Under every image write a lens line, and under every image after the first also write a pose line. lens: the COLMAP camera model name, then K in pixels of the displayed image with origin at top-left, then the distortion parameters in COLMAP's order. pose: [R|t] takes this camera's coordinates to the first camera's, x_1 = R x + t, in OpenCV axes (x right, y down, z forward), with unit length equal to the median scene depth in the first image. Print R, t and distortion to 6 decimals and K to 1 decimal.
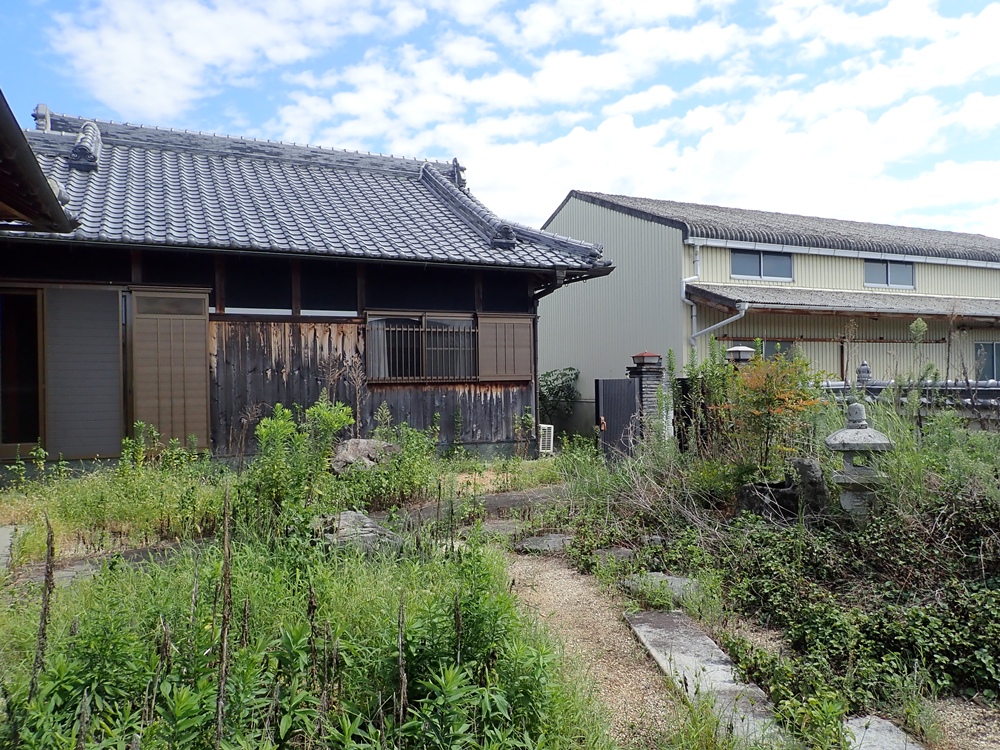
lens RADIAL K [[740.9, 0, 490.2], [0, 740.9, 373.9], [0, 0, 1]] dist [0.007669, -0.005061]
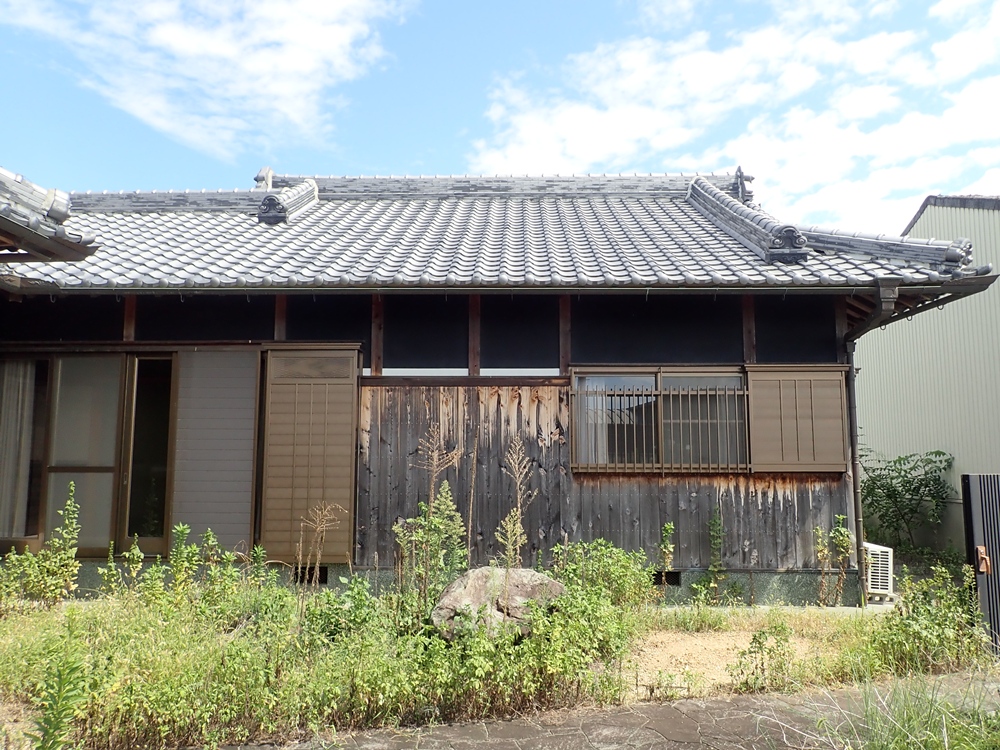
lens RADIAL K [[740.9, 0, 495.7], [0, 740.9, 378.2], [0, 0, 1]] dist [0.007669, -0.005061]
pose [[0.898450, -0.034344, -0.437731, 0.067705], [-0.010721, 0.994923, -0.100065, -0.004162], [0.438945, 0.094597, 0.893520, 0.324832]]
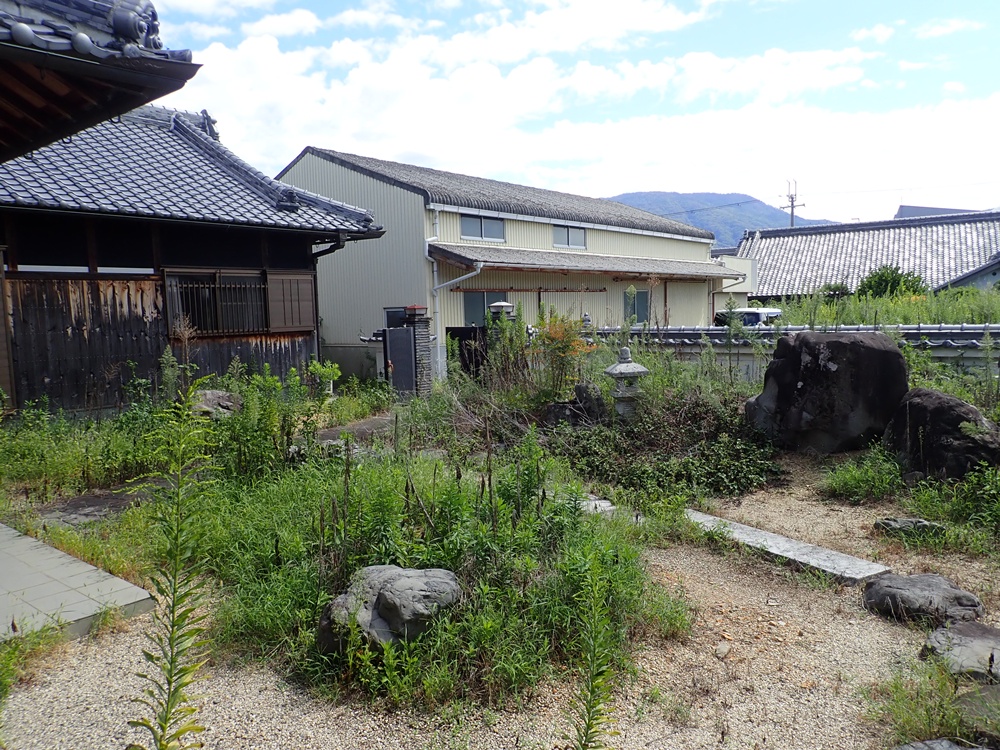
lens RADIAL K [[740.9, 0, 480.3], [0, 740.9, 372.3], [0, 0, 1]] dist [0.007669, -0.005061]
pose [[0.905929, -0.049321, 0.420547, -0.194815], [0.015145, 0.996332, 0.084224, -0.019020], [-0.423158, -0.069932, 0.903353, -0.125443]]
